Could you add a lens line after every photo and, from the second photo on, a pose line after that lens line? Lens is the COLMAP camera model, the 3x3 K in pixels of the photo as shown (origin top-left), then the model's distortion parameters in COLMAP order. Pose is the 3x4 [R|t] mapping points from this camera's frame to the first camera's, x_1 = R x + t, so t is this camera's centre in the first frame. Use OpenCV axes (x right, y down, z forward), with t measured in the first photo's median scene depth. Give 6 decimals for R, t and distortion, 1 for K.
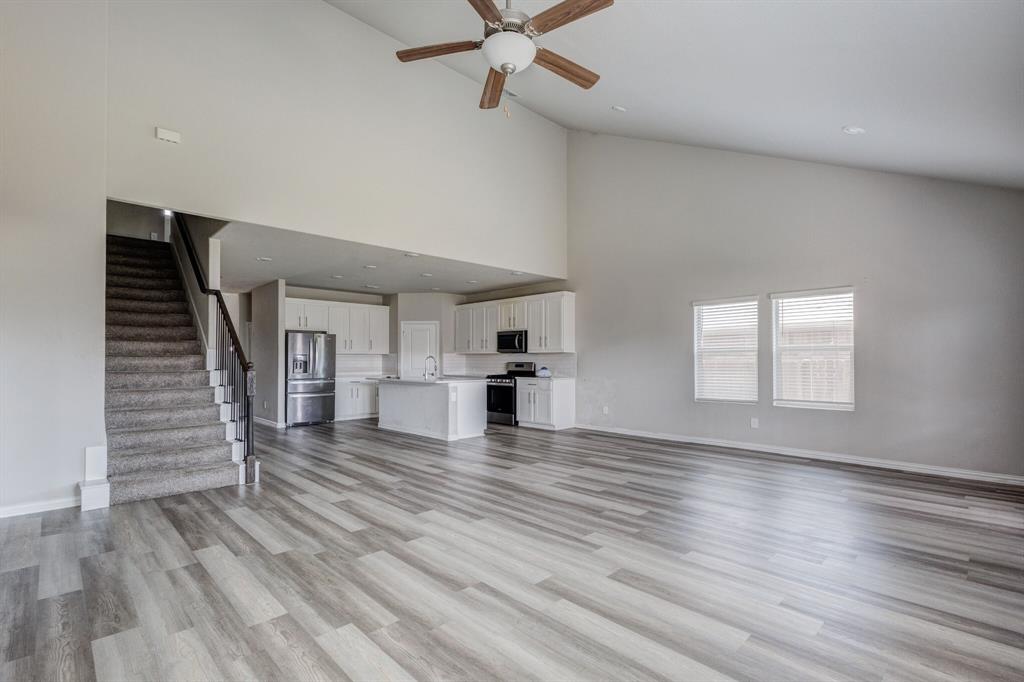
lens RADIAL K [[475.2, 0, 511.8], [0, 475.2, 350.5], [0, 0, 1]] dist [0.002939, 0.000487]
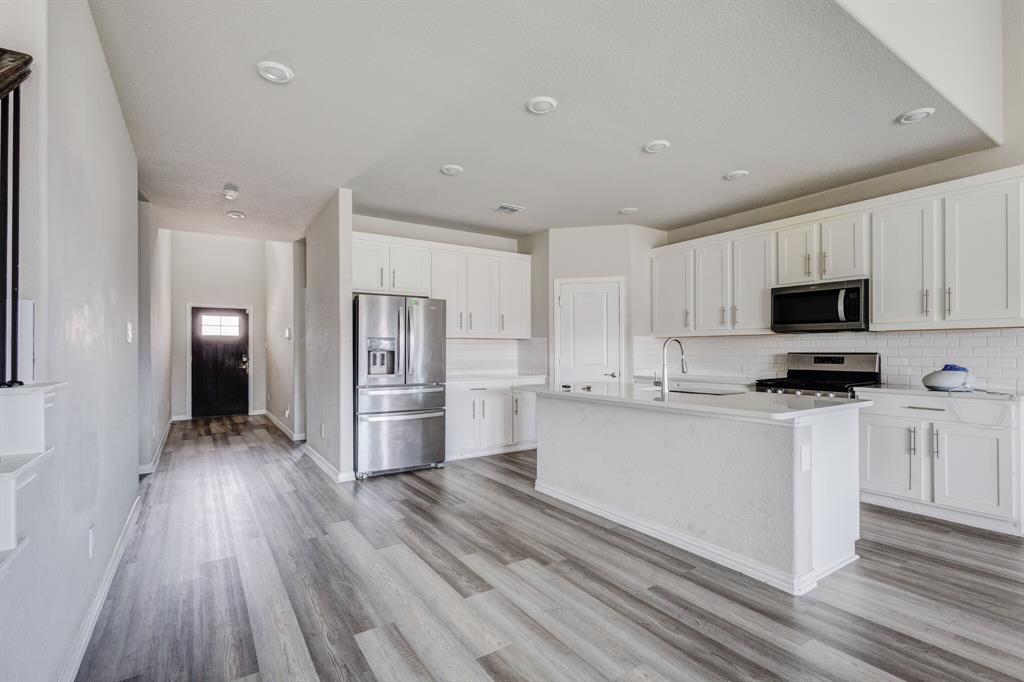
lens RADIAL K [[475.2, 0, 511.8], [0, 475.2, 350.5], [0, 0, 1]] dist [0.002939, 0.000487]
pose [[0.982905, -0.002430, -0.184099, -0.208000], [0.005980, 0.999807, 0.018729, 0.012908], [0.184018, -0.019510, 0.982729, 0.511520]]
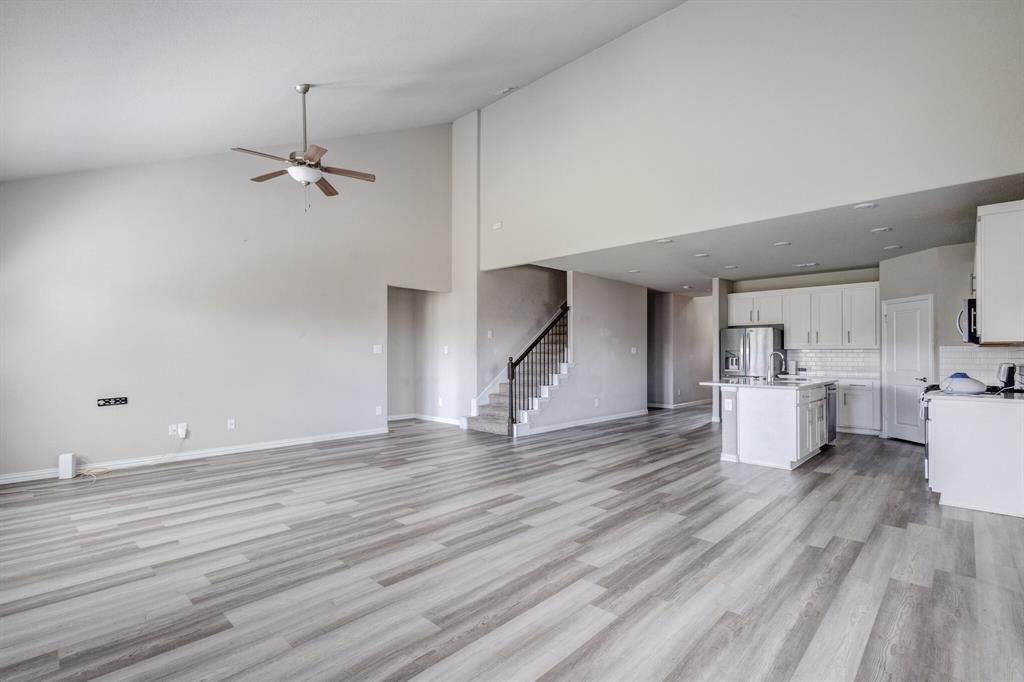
lens RADIAL K [[478.8, 0, 514.2], [0, 478.8, 351.9], [0, 0, 1]] dist [0.001349, -0.006299]
pose [[0.044371, -0.004259, -0.999006, 0.508244], [0.014280, 0.999891, -0.003628, 0.008543], [0.998913, -0.014104, 0.044427, 0.496390]]
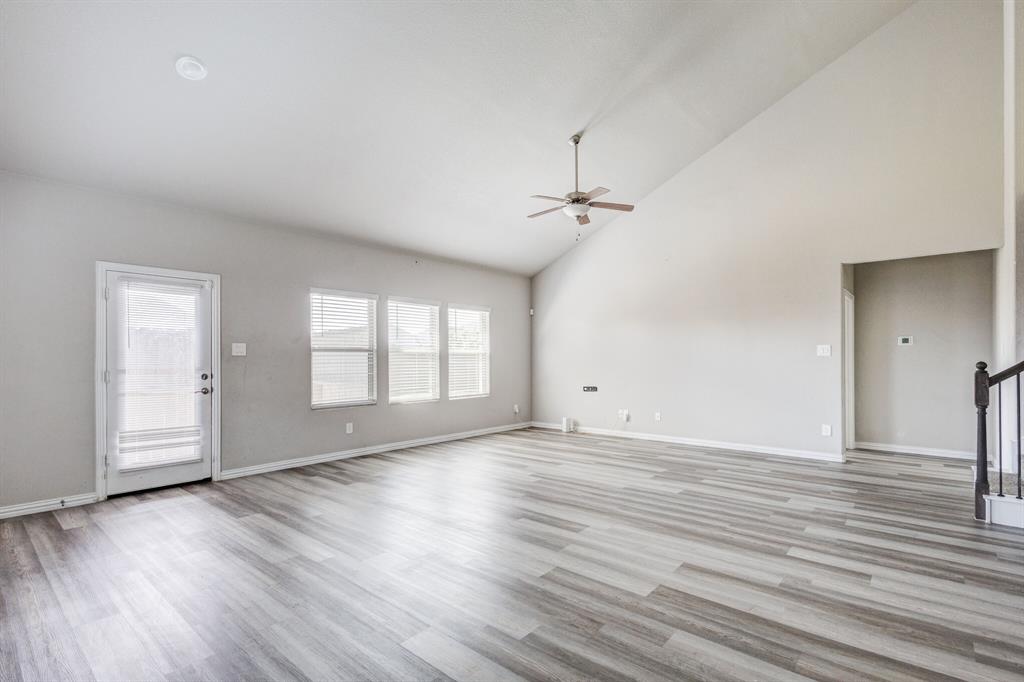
lens RADIAL K [[461.8, 0, 510.3], [0, 461.8, 356.9], [0, 0, 1]] dist [0.000432, 0.000054]
pose [[-0.993818, 0.002936, -0.110985, 0.146613], [0.004905, 0.999835, -0.017469, 0.014797], [0.110915, -0.017906, -0.993669, 0.876043]]
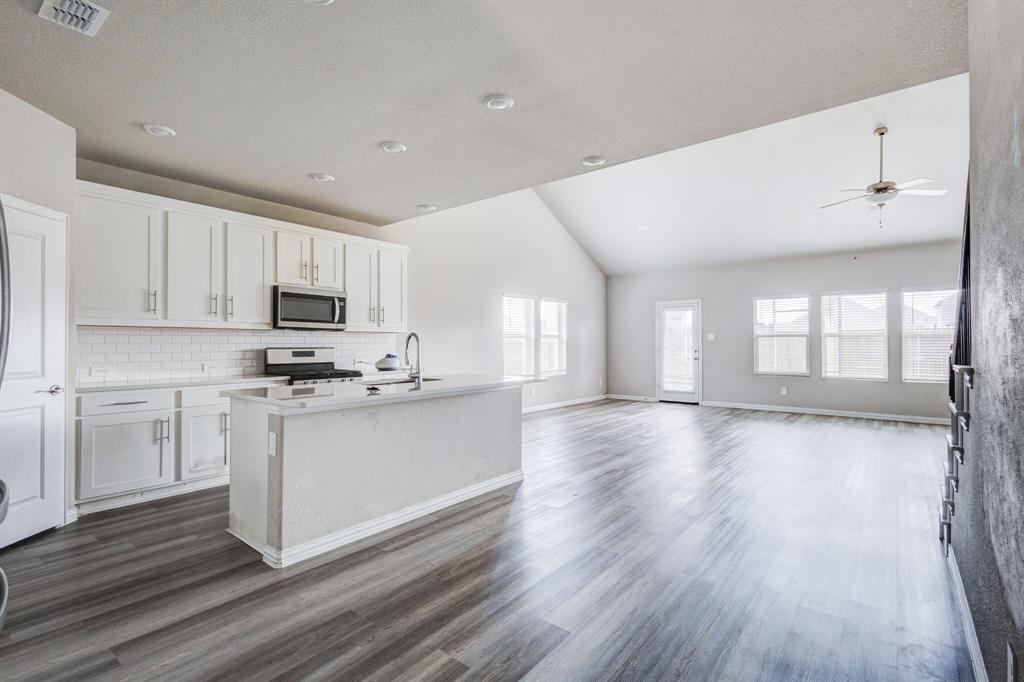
lens RADIAL K [[482.0, 0, 512.0], [0, 482.0, 341.0], [0, 0, 1]] dist [-0.001450, -0.000188]
pose [[-0.125324, 0.009193, 0.992073, -0.576522], [-0.014848, 0.999828, -0.011141, 0.020975], [-0.992005, -0.016126, -0.125166, 0.865677]]
